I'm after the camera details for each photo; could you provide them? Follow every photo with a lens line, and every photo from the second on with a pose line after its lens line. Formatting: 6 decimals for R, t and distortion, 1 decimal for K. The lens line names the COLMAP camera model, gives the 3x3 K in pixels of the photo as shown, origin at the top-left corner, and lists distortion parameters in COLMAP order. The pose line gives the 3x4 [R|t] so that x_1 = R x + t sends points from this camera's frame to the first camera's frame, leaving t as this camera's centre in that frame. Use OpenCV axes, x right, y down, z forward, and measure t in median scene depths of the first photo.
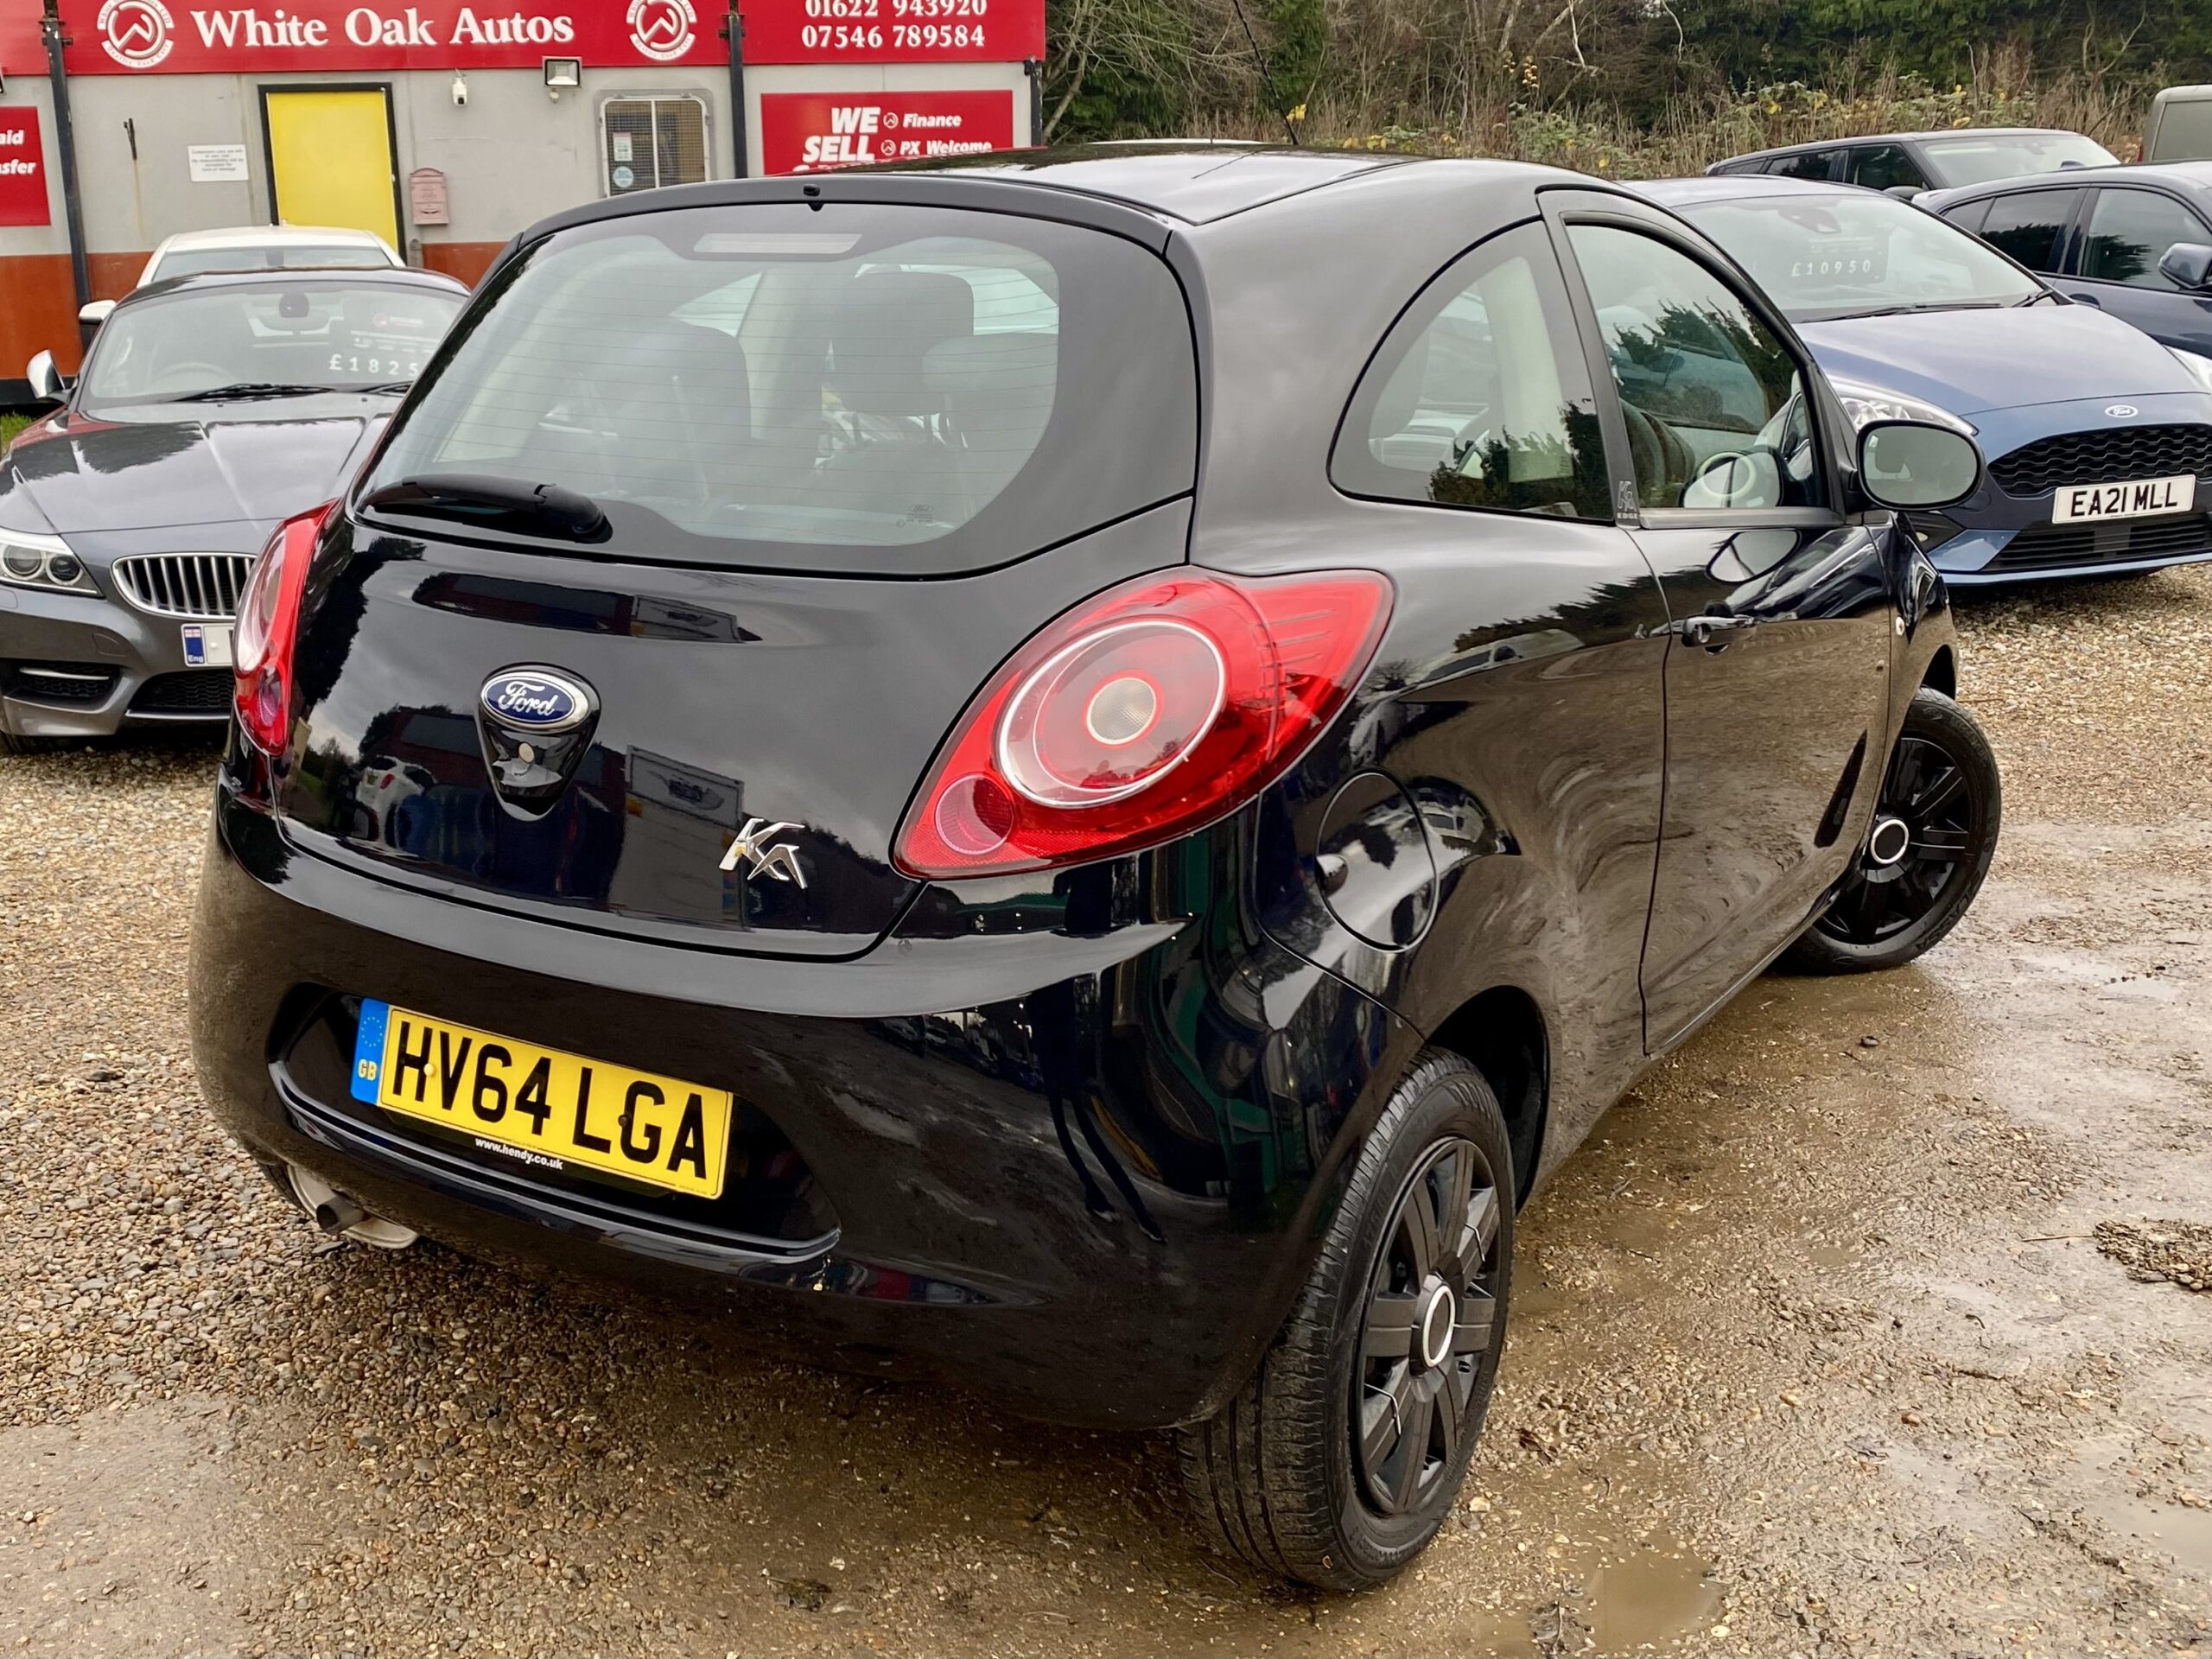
lens RADIAL K [[2097.7, 0, 896.0], [0, 2097.7, 783.8], [0, 0, 1]] dist [0.070093, -0.138652]
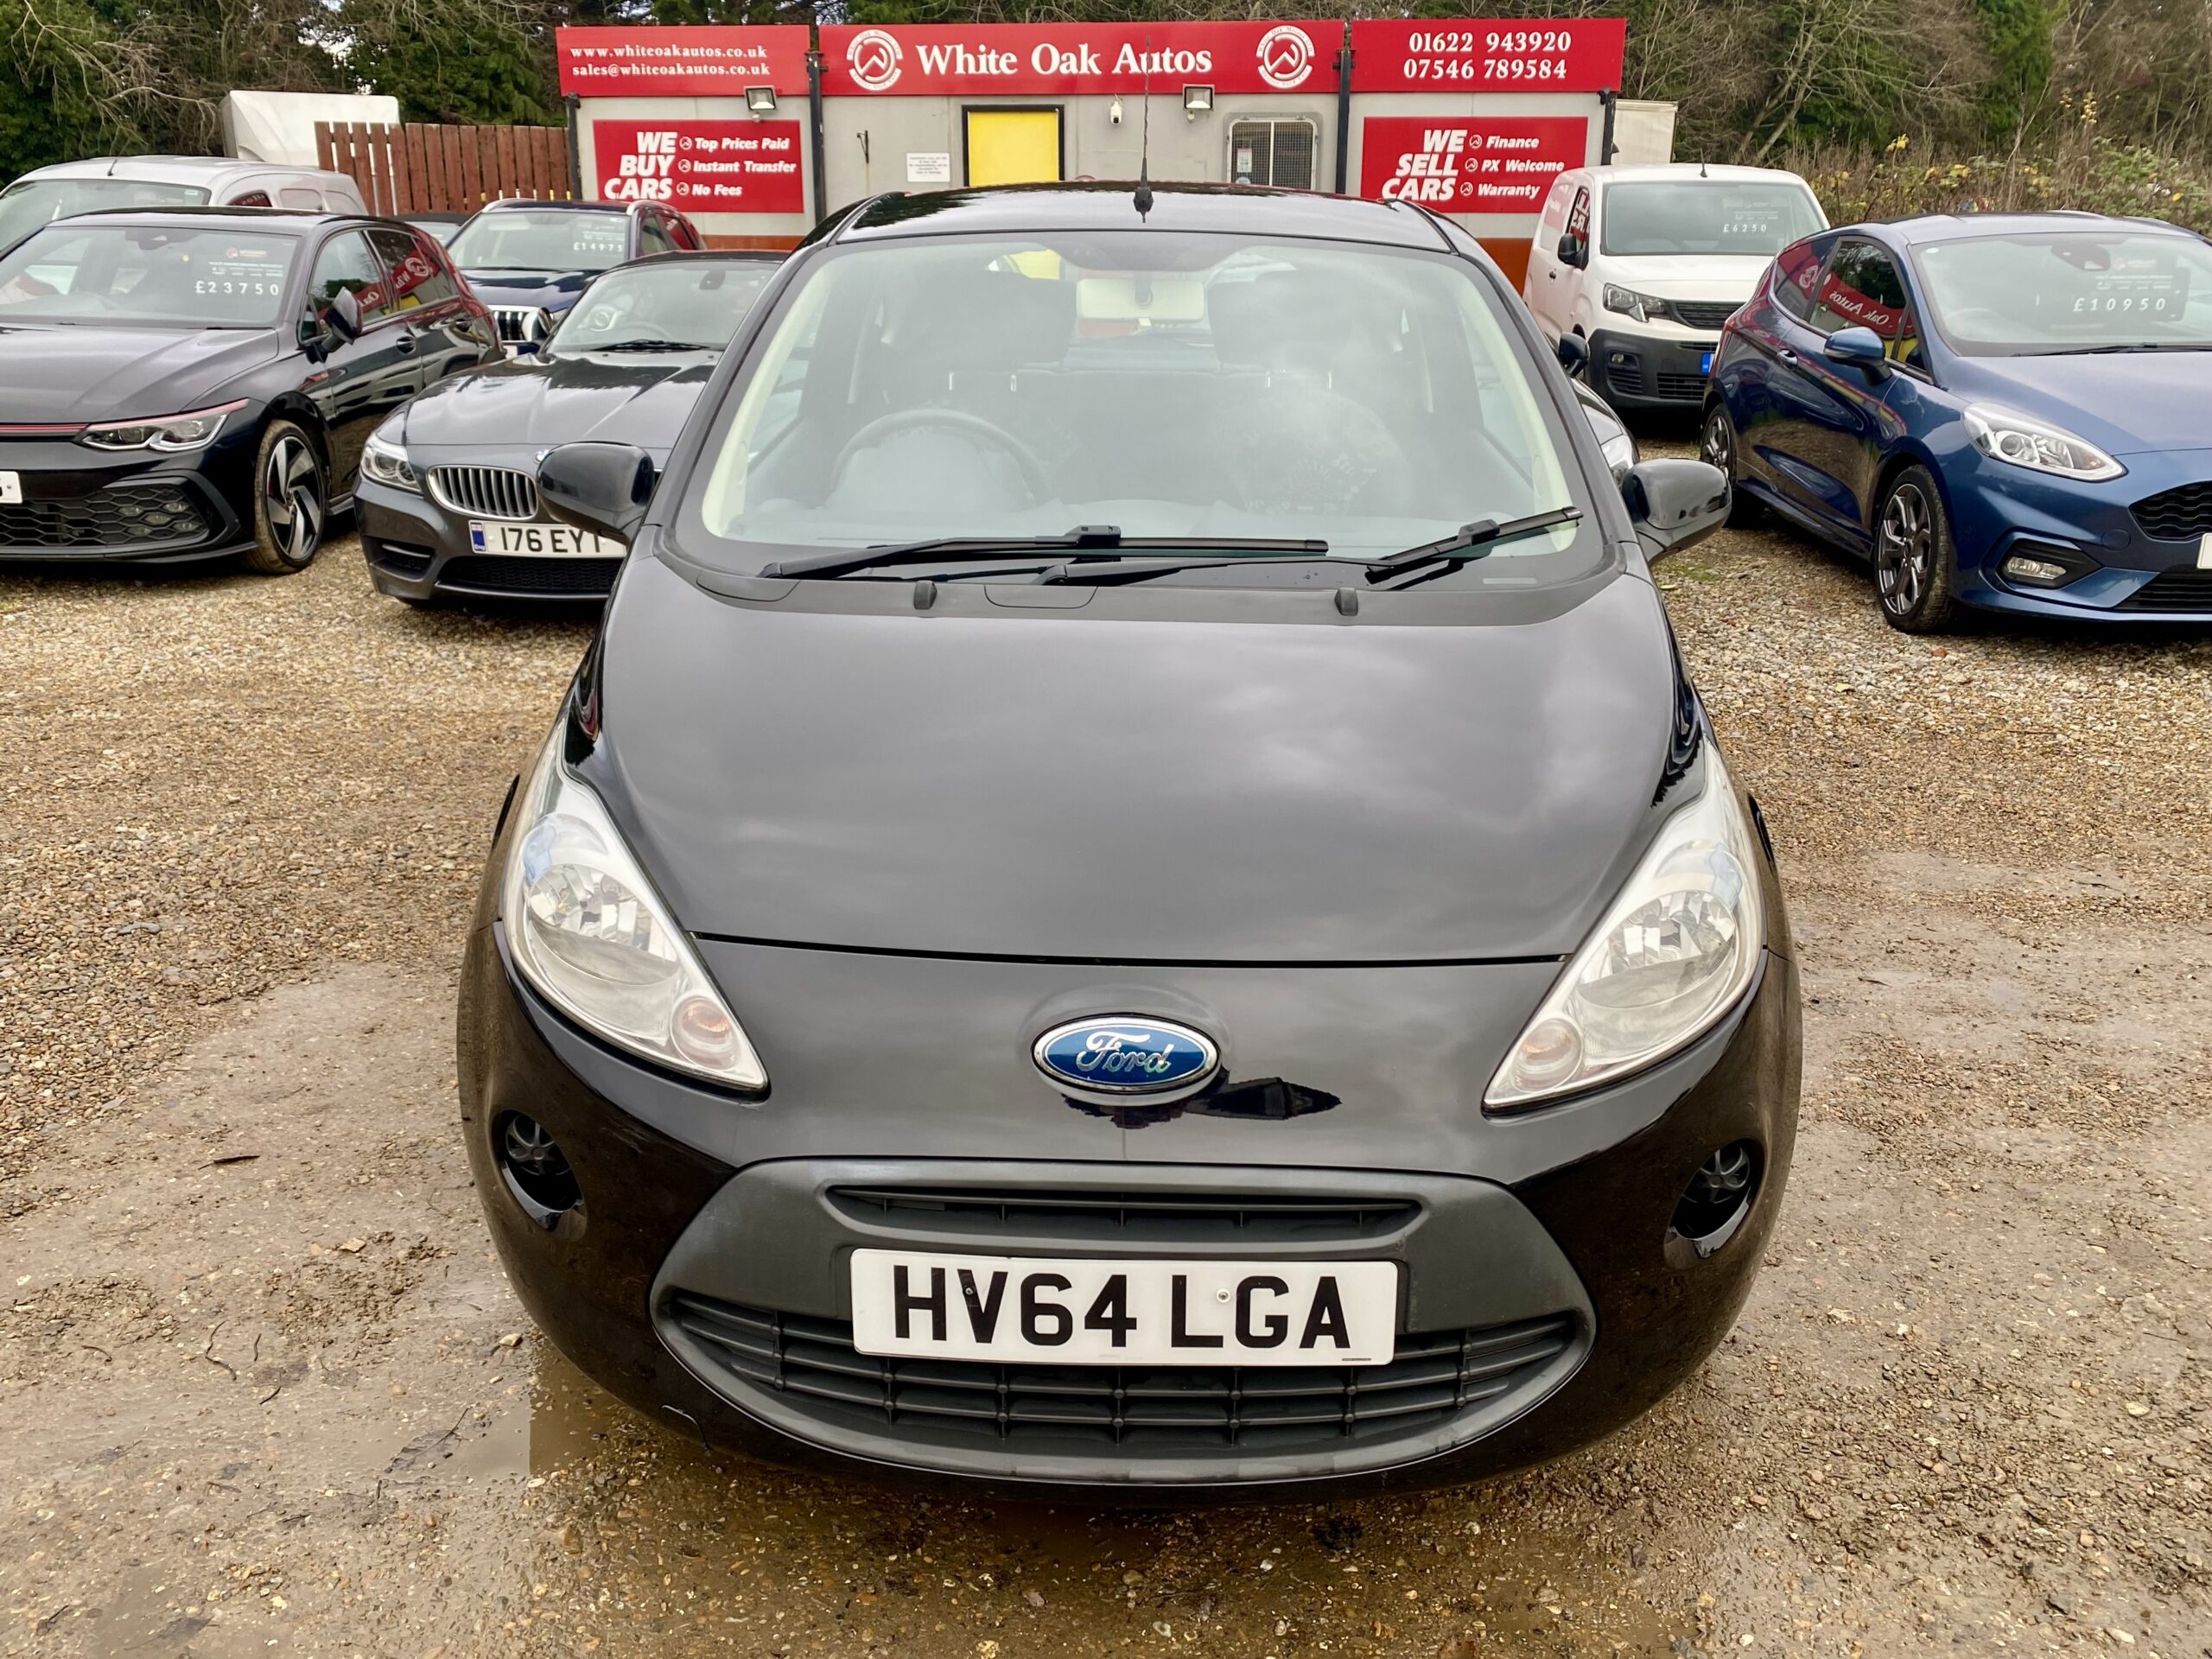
lens RADIAL K [[1708.2, 0, 1109.3], [0, 1708.2, 782.9], [0, 0, 1]] dist [0.003830, 0.011647]
pose [[0.956067, 0.120014, -0.267455, 0.103869], [-0.104857, 0.991999, 0.070304, -0.008923], [0.273752, -0.039171, 0.961002, 0.023642]]
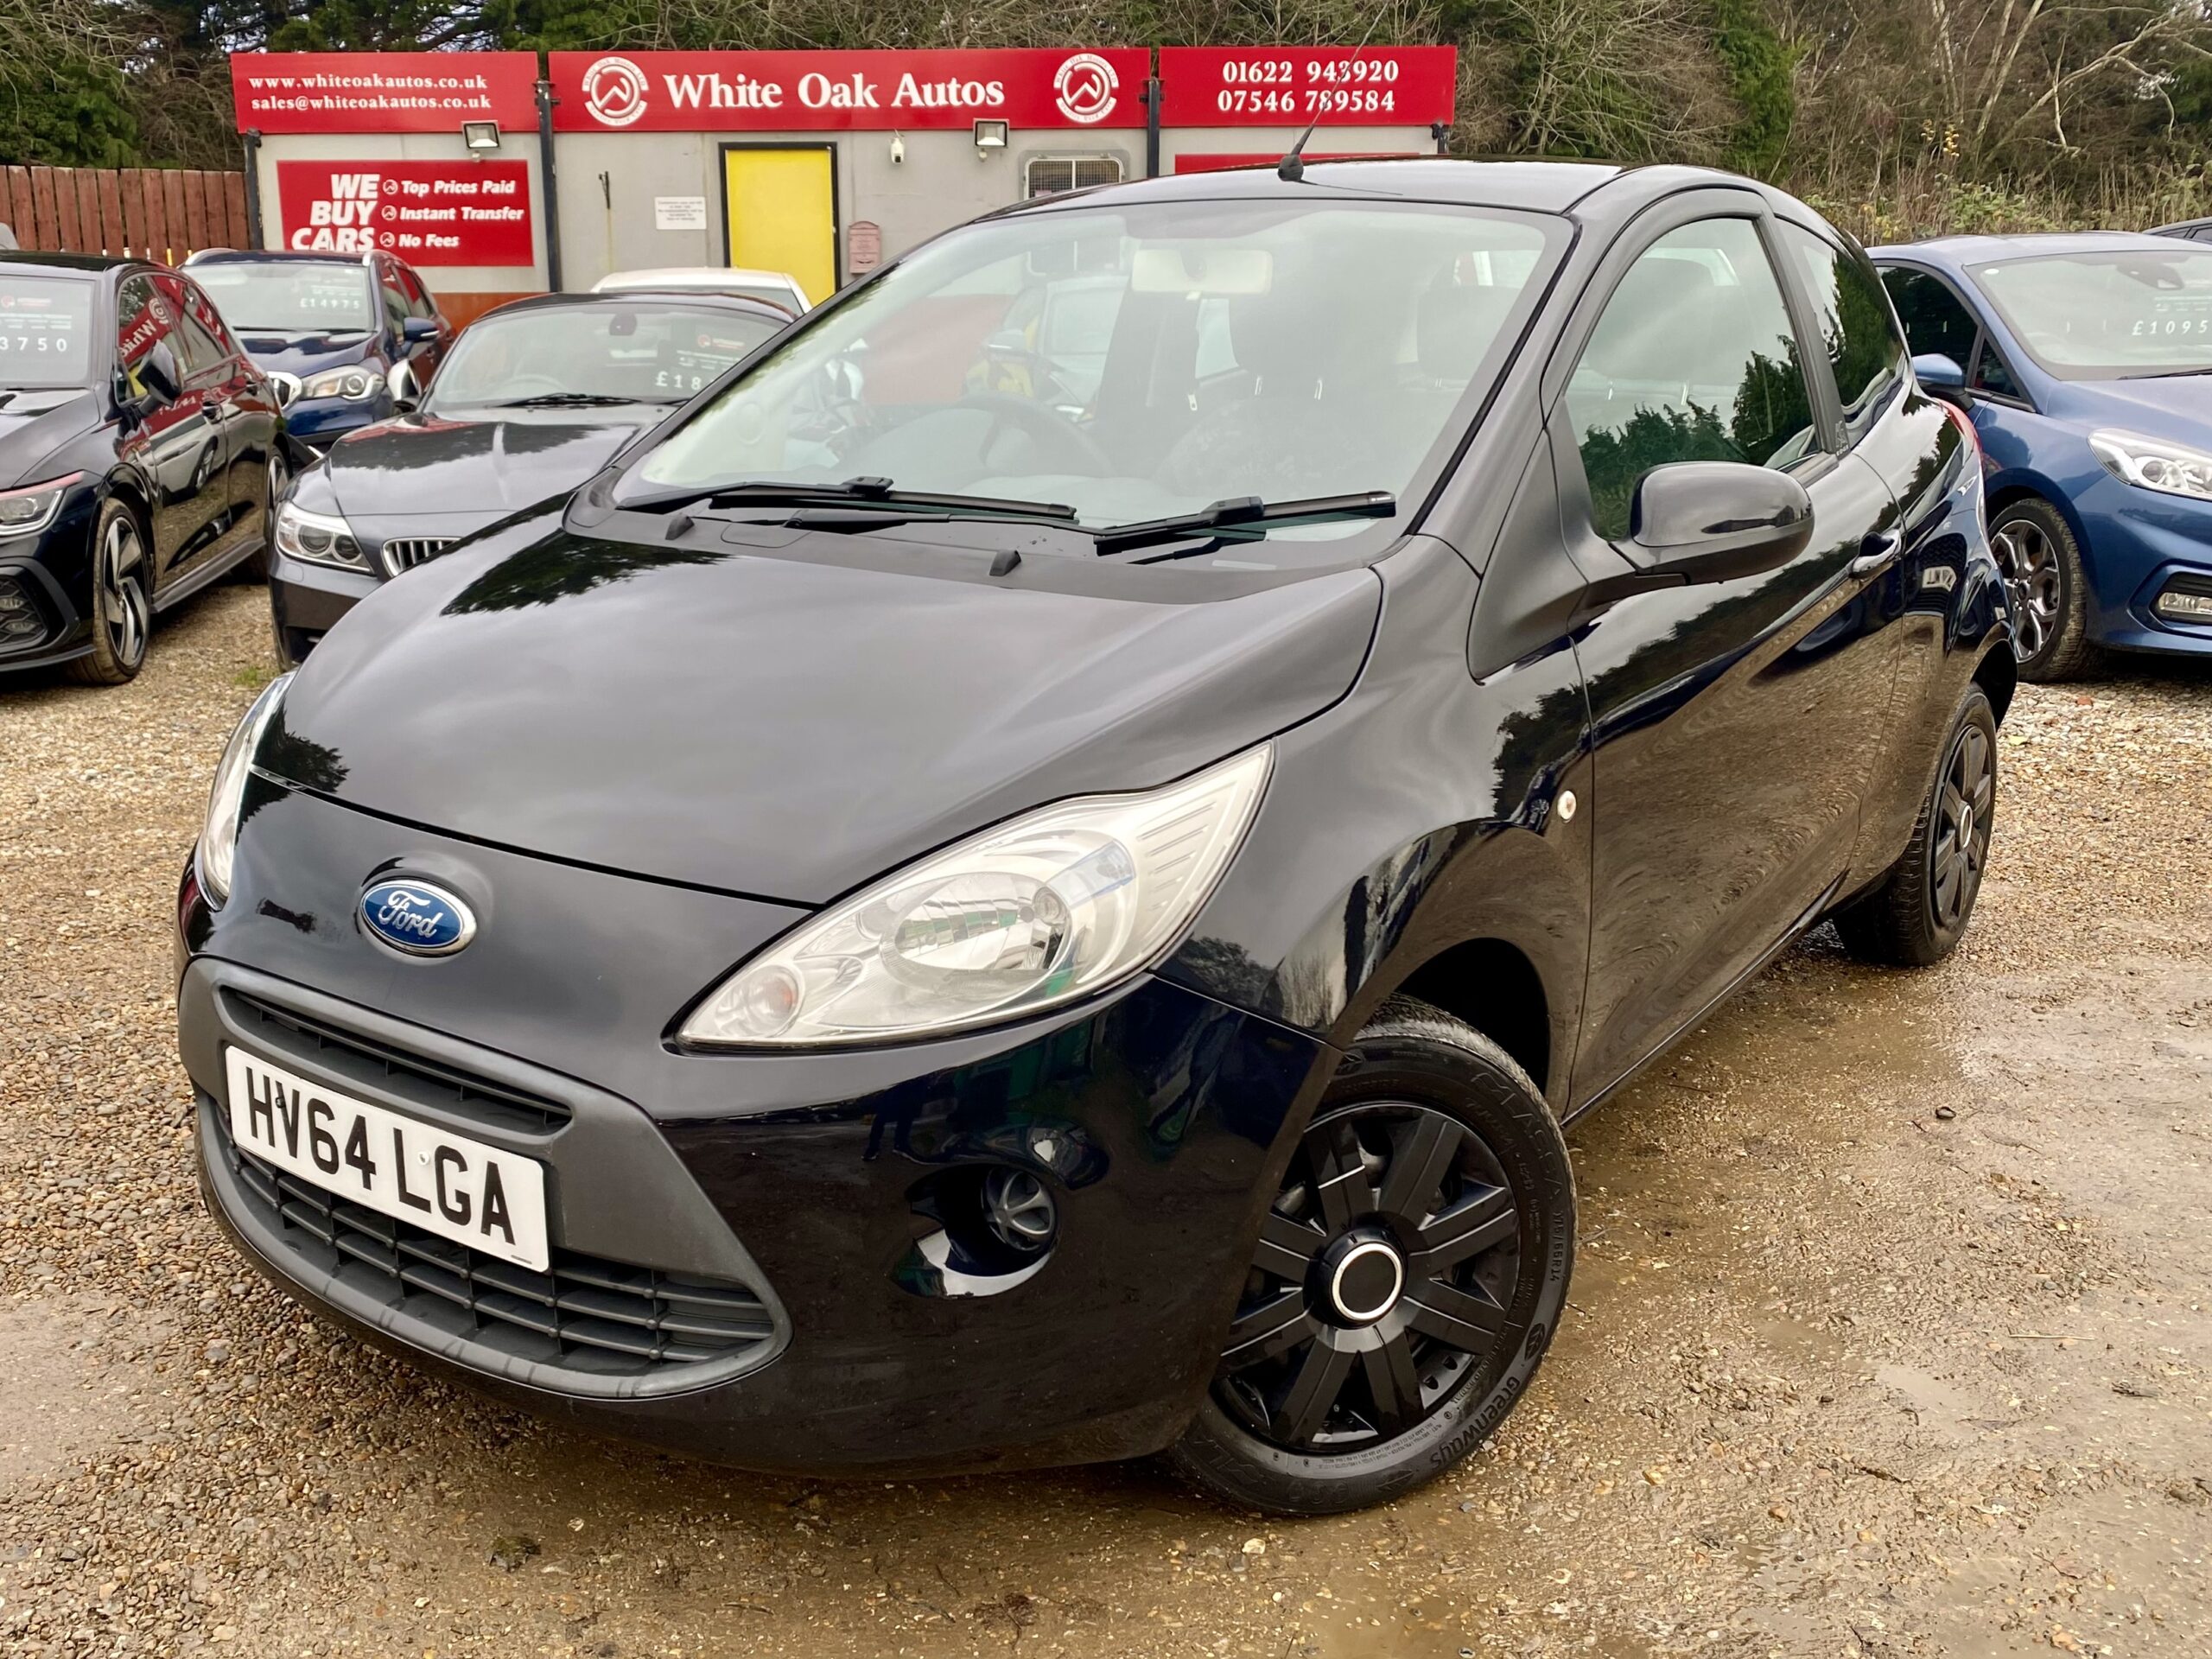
lens RADIAL K [[1958.9, 0, 1009.7], [0, 1958.9, 811.8], [0, 0, 1]] dist [0.017363, -0.009534]
pose [[0.984549, 0.064397, -0.162840, 0.036844], [-0.064250, 0.997915, 0.006177, 0.002051], [0.162898, 0.004381, 0.986633, 0.014998]]
